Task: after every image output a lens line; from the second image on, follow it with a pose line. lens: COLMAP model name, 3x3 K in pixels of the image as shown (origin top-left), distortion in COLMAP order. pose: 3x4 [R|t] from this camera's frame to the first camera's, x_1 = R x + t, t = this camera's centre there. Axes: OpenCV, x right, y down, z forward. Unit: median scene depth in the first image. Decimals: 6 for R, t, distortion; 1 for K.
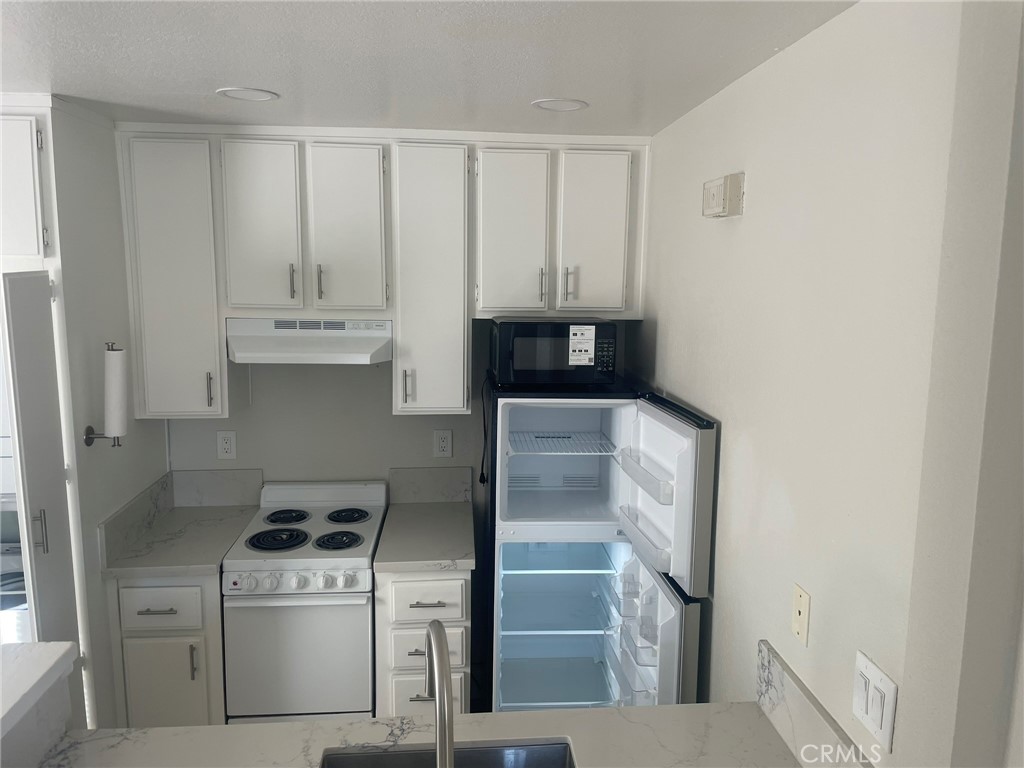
lens RADIAL K [[769.7, 0, 518.9], [0, 769.7, 378.7], [0, 0, 1]] dist [0.096779, -0.127795]
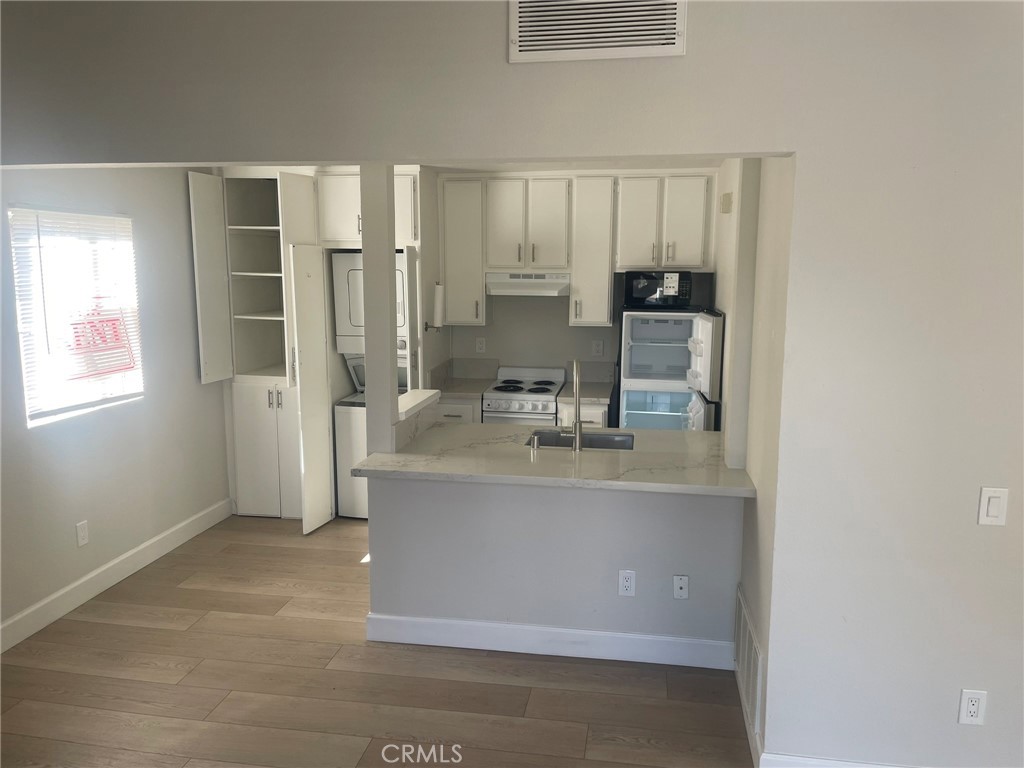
lens RADIAL K [[771.0, 0, 514.7], [0, 771.0, 378.8], [0, 0, 1]] dist [0.108630, -0.139354]
pose [[0.968448, 0.028021, -0.247635, 0.176983], [-0.027727, 0.999605, 0.004678, 0.176243], [0.247668, 0.002336, 0.968842, -0.847798]]
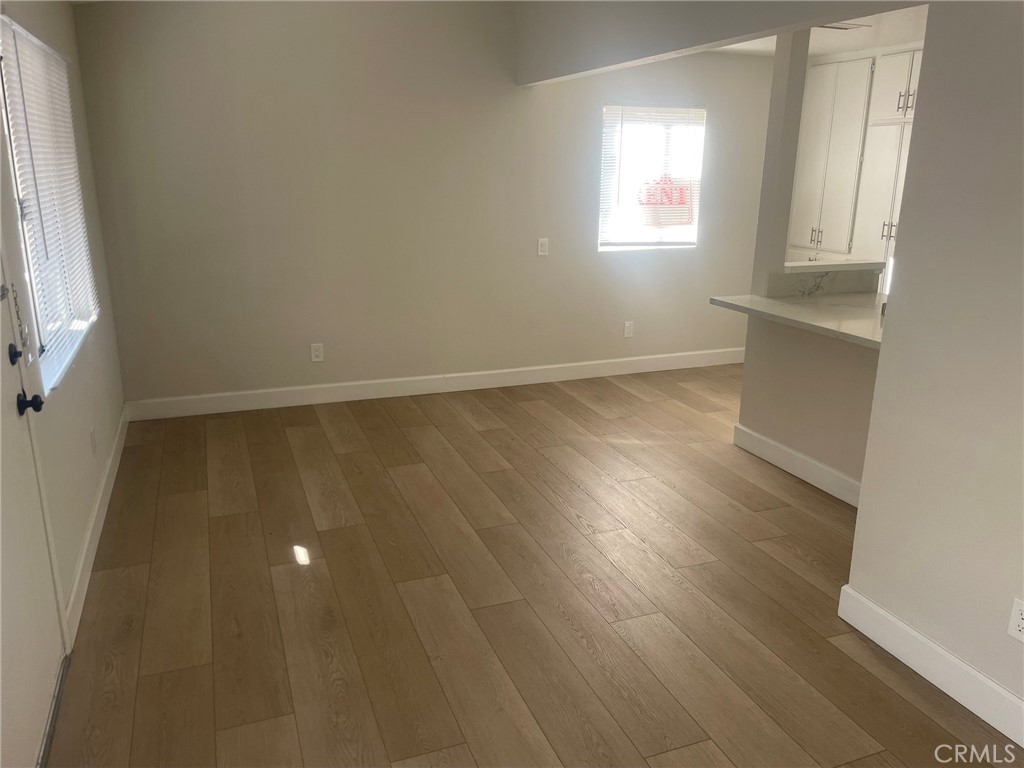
lens RADIAL K [[770.2, 0, 509.2], [0, 770.2, 378.6], [0, 0, 1]] dist [0.097693, -0.130710]
pose [[0.281957, 0.248067, -0.926803, 0.999516], [-0.142656, 0.966098, 0.215185, 0.206683], [0.948762, 0.071541, 0.307787, -0.606165]]
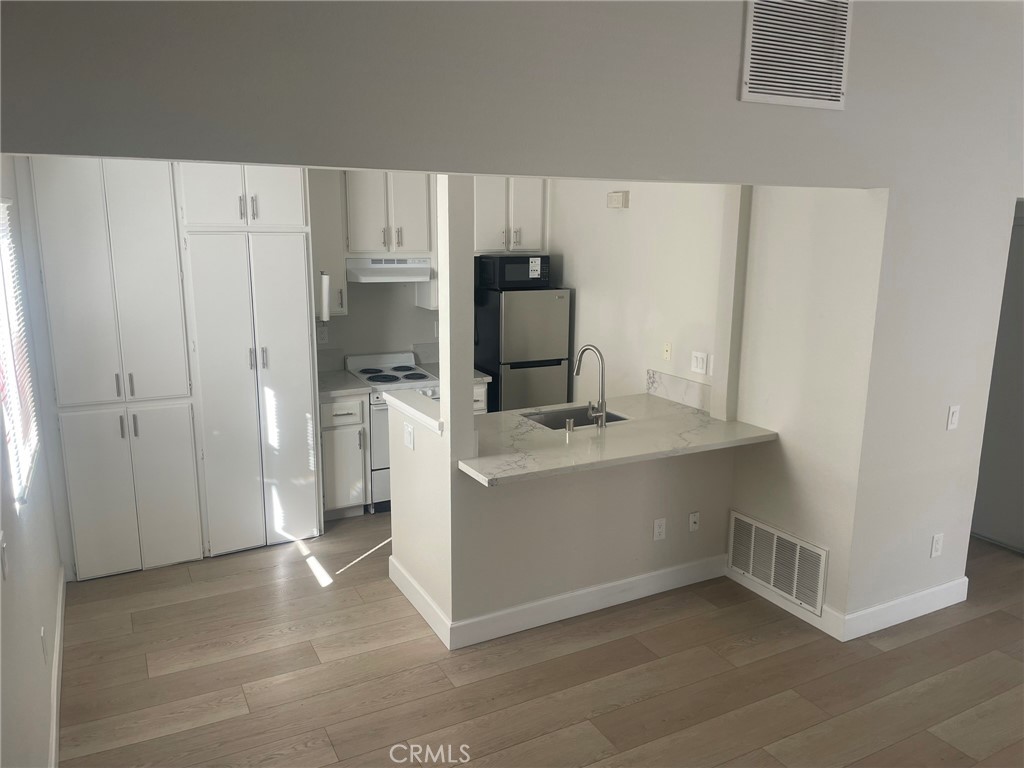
lens RADIAL K [[773.9, 0, 515.5], [0, 773.9, 383.5], [0, 0, 1]] dist [0.087082, -0.118767]
pose [[0.918408, -0.084786, 0.386444, -0.749320], [0.059384, 0.995244, 0.077225, 0.095918], [-0.391154, -0.047976, 0.919074, -0.839943]]
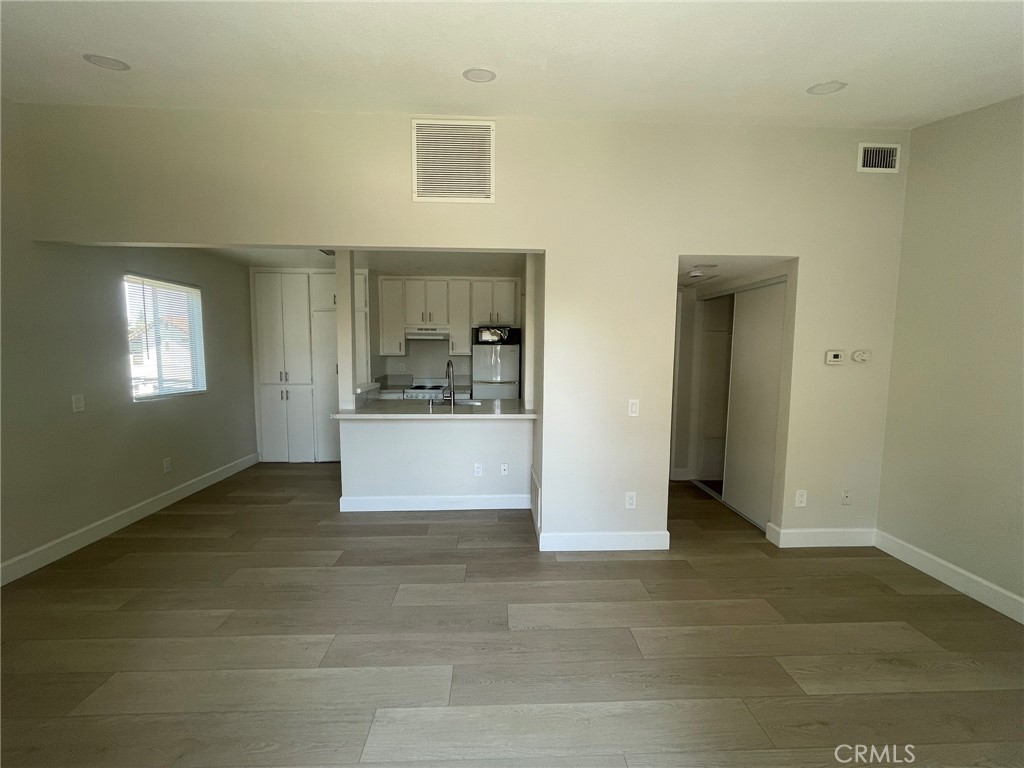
lens RADIAL K [[414.6, 0, 512.0], [0, 414.6, 384.0], [0, 0, 1]] dist [-0.005786, -0.000224]
pose [[0.999112, -0.002045, -0.042075, 0.215838], [-0.000423, 0.998284, -0.058555, 0.307328], [0.042122, 0.058521, 0.997397, -0.929795]]
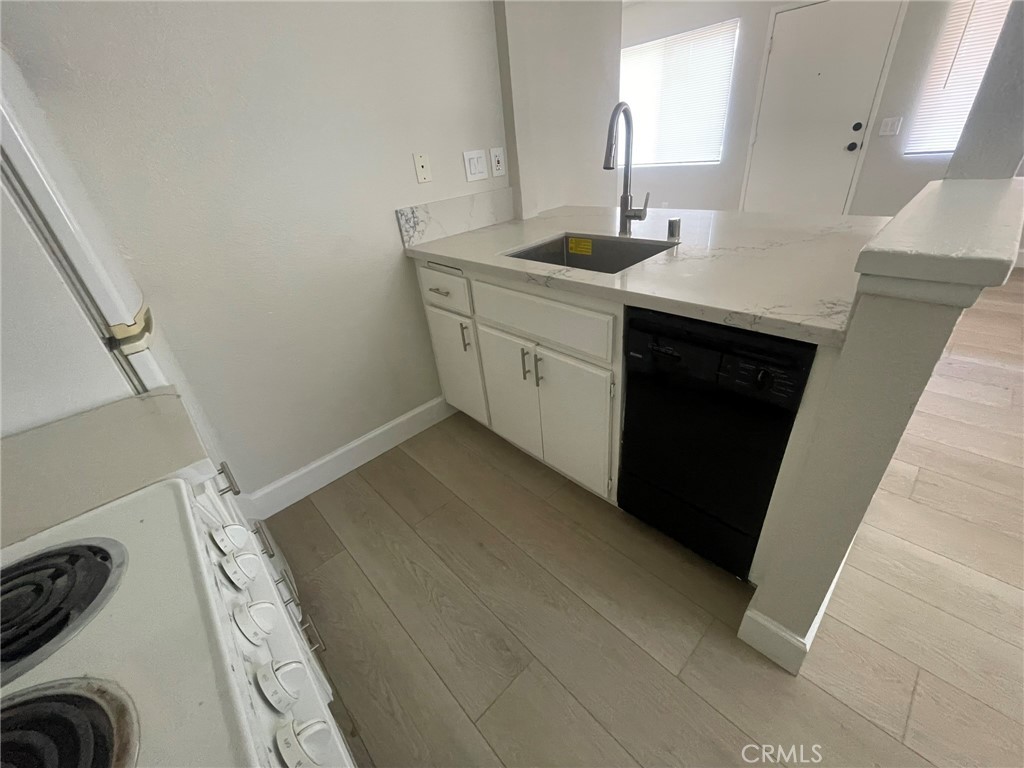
lens RADIAL K [[414.6, 0, 512.0], [0, 414.6, 384.0], [0, 0, 1]] dist [-0.005786, -0.000224]
pose [[-0.618659, -0.355348, 0.700706, -0.418900], [0.197786, 0.792704, 0.576629, 0.102168], [-0.760356, 0.495327, -0.420131, 0.902955]]
